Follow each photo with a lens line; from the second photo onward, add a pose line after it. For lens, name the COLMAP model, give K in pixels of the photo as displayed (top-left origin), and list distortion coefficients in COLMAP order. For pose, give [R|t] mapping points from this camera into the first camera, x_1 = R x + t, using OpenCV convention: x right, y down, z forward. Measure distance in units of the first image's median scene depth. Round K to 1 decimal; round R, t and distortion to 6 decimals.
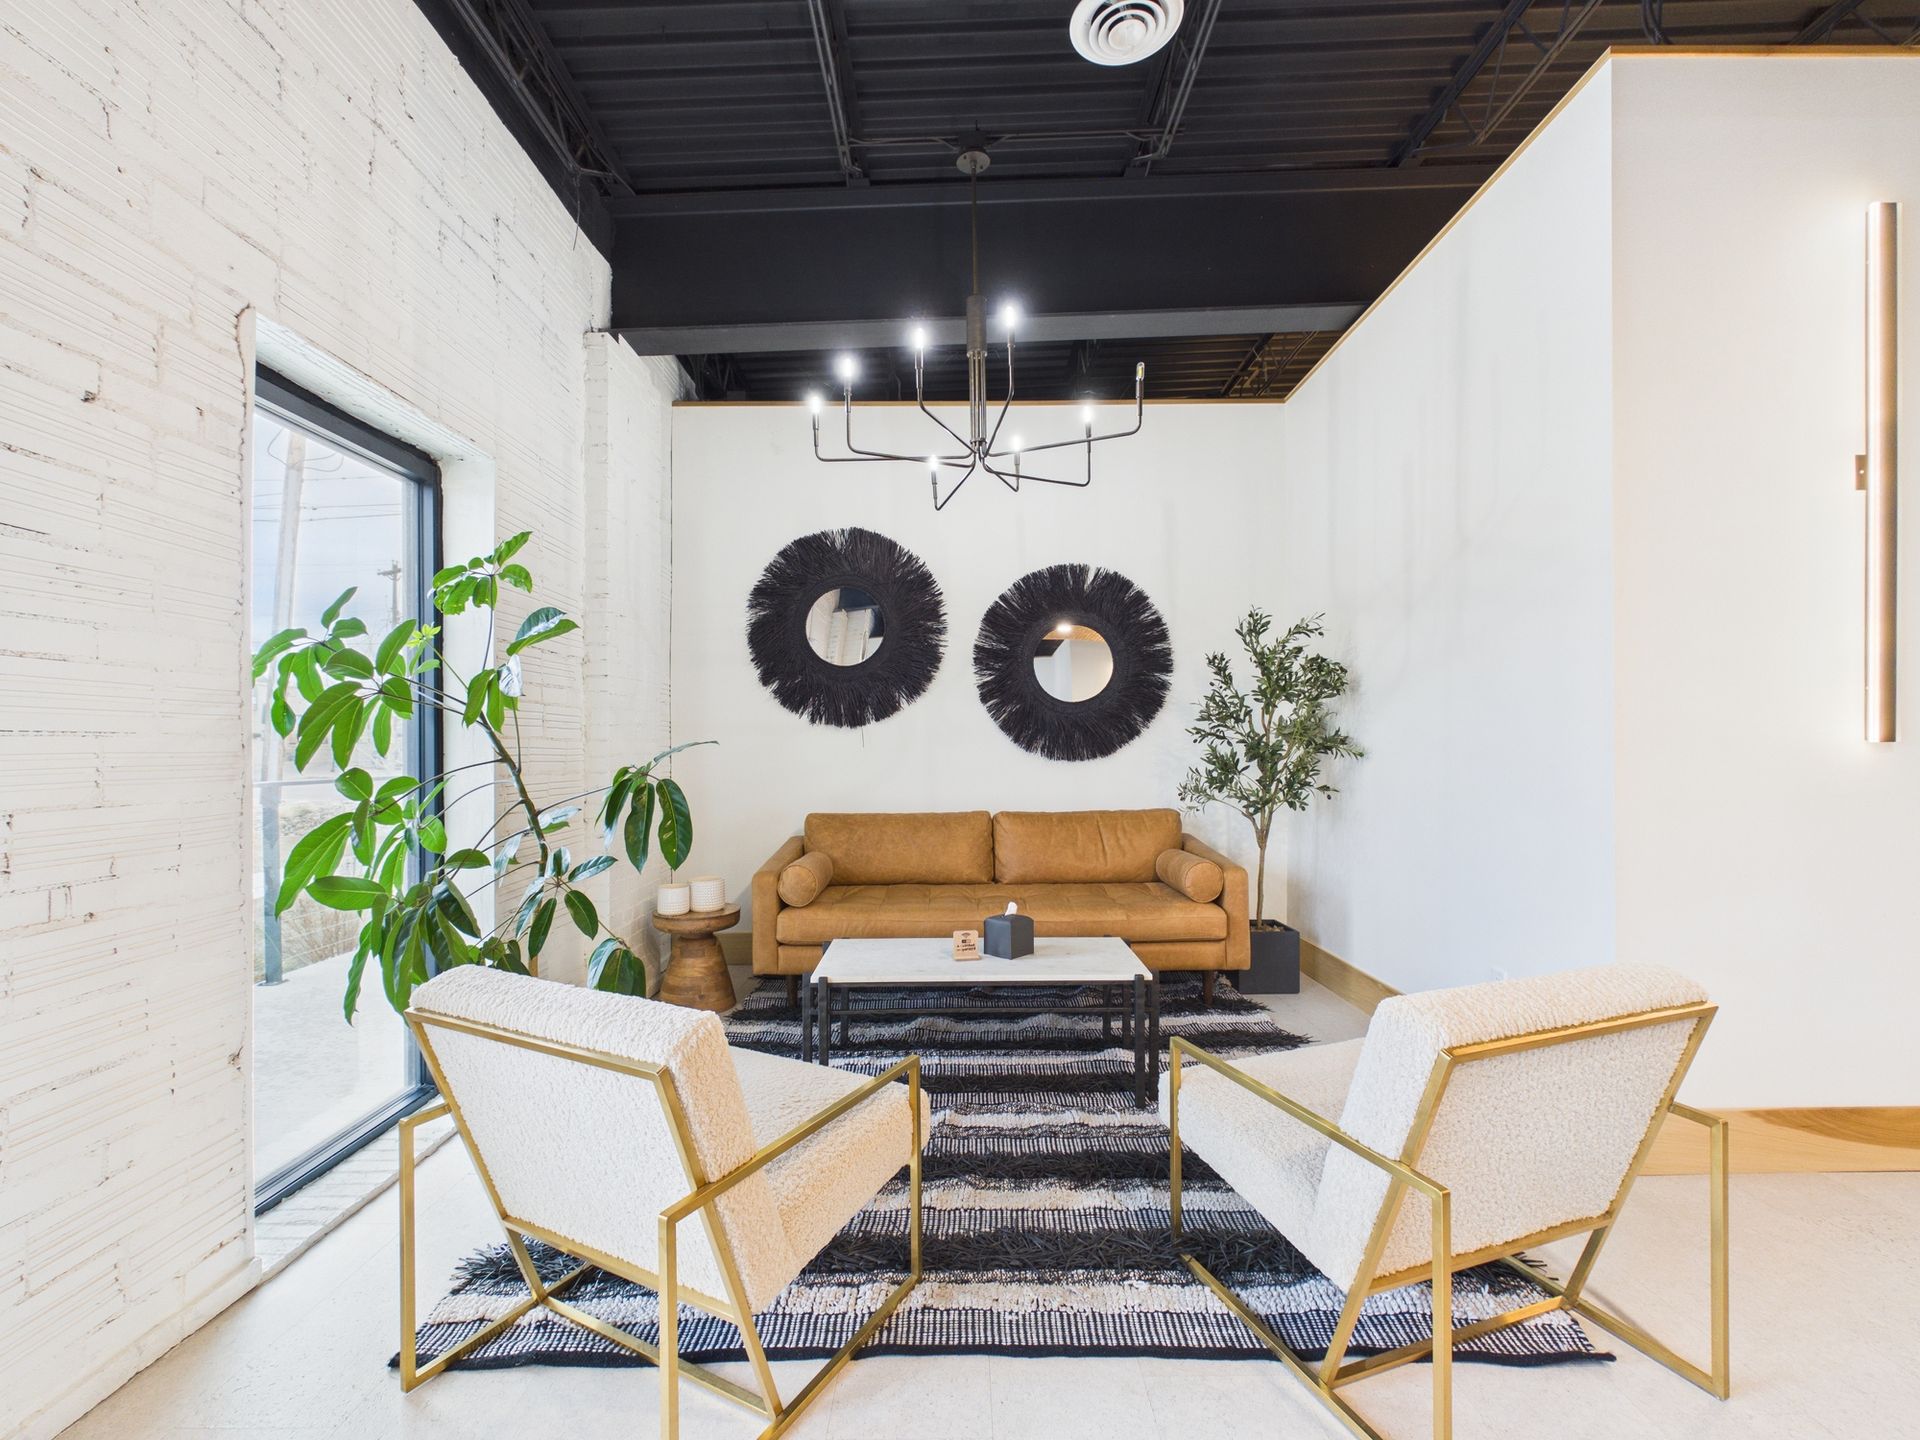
lens RADIAL K [[822.5, 0, 948.5], [0, 822.5, 739.0], [0, 0, 1]] dist [0.001132, 0.000771]
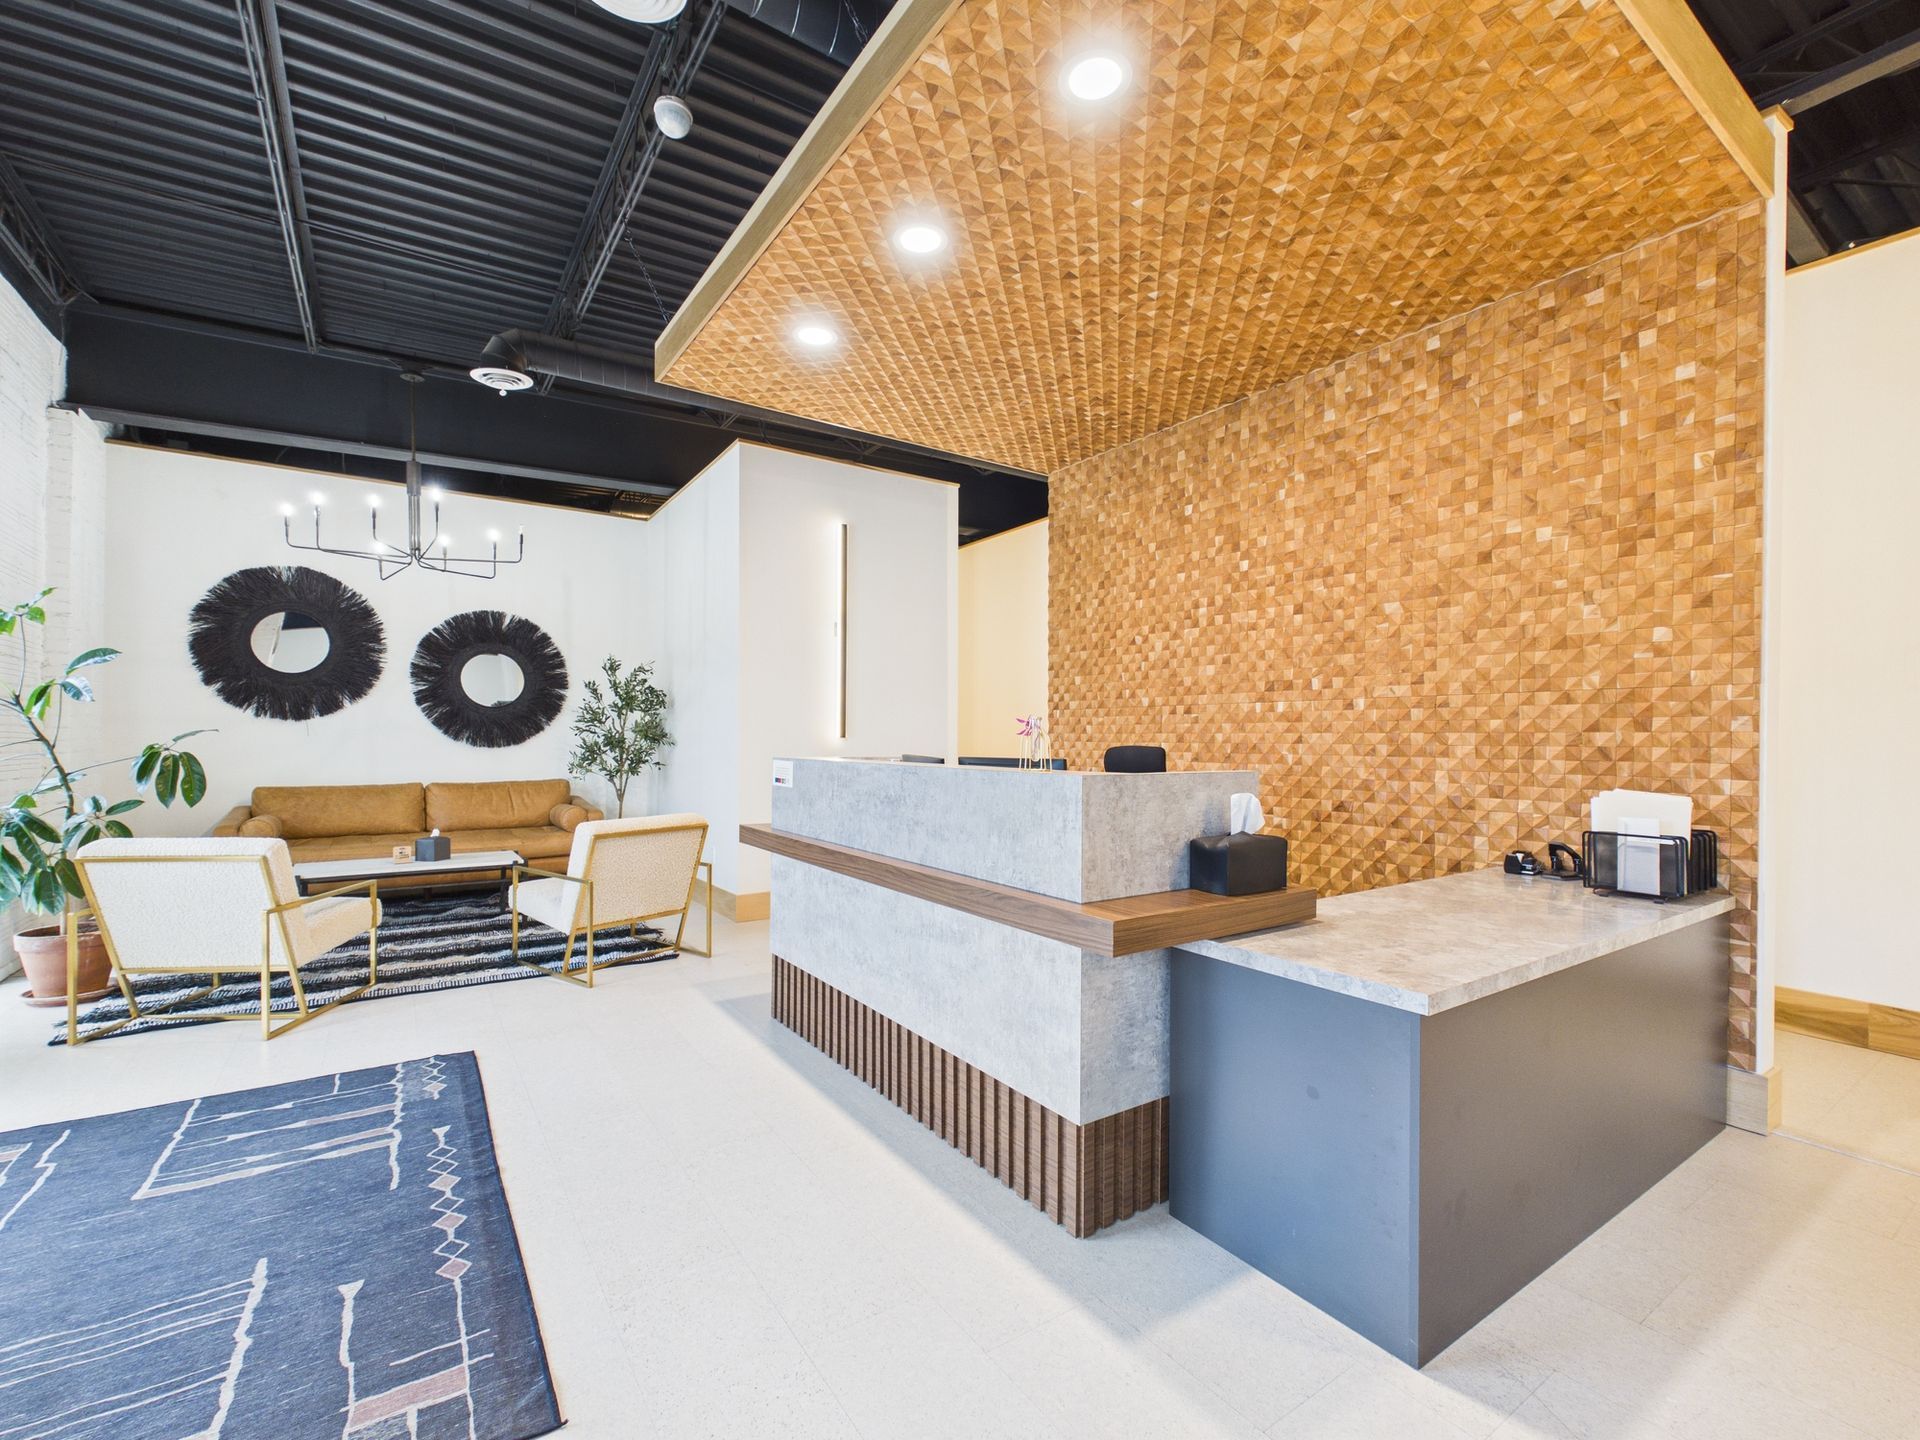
lens RADIAL K [[822.5, 0, 948.5], [0, 822.5, 739.0], [0, 0, 1]] dist [0.001132, 0.000771]
pose [[0.819703, 0.010530, 0.572692, -0.019709], [-0.013069, 0.999915, 0.000320, 0.000888], [-0.572640, -0.007747, 0.819770, -0.679193]]
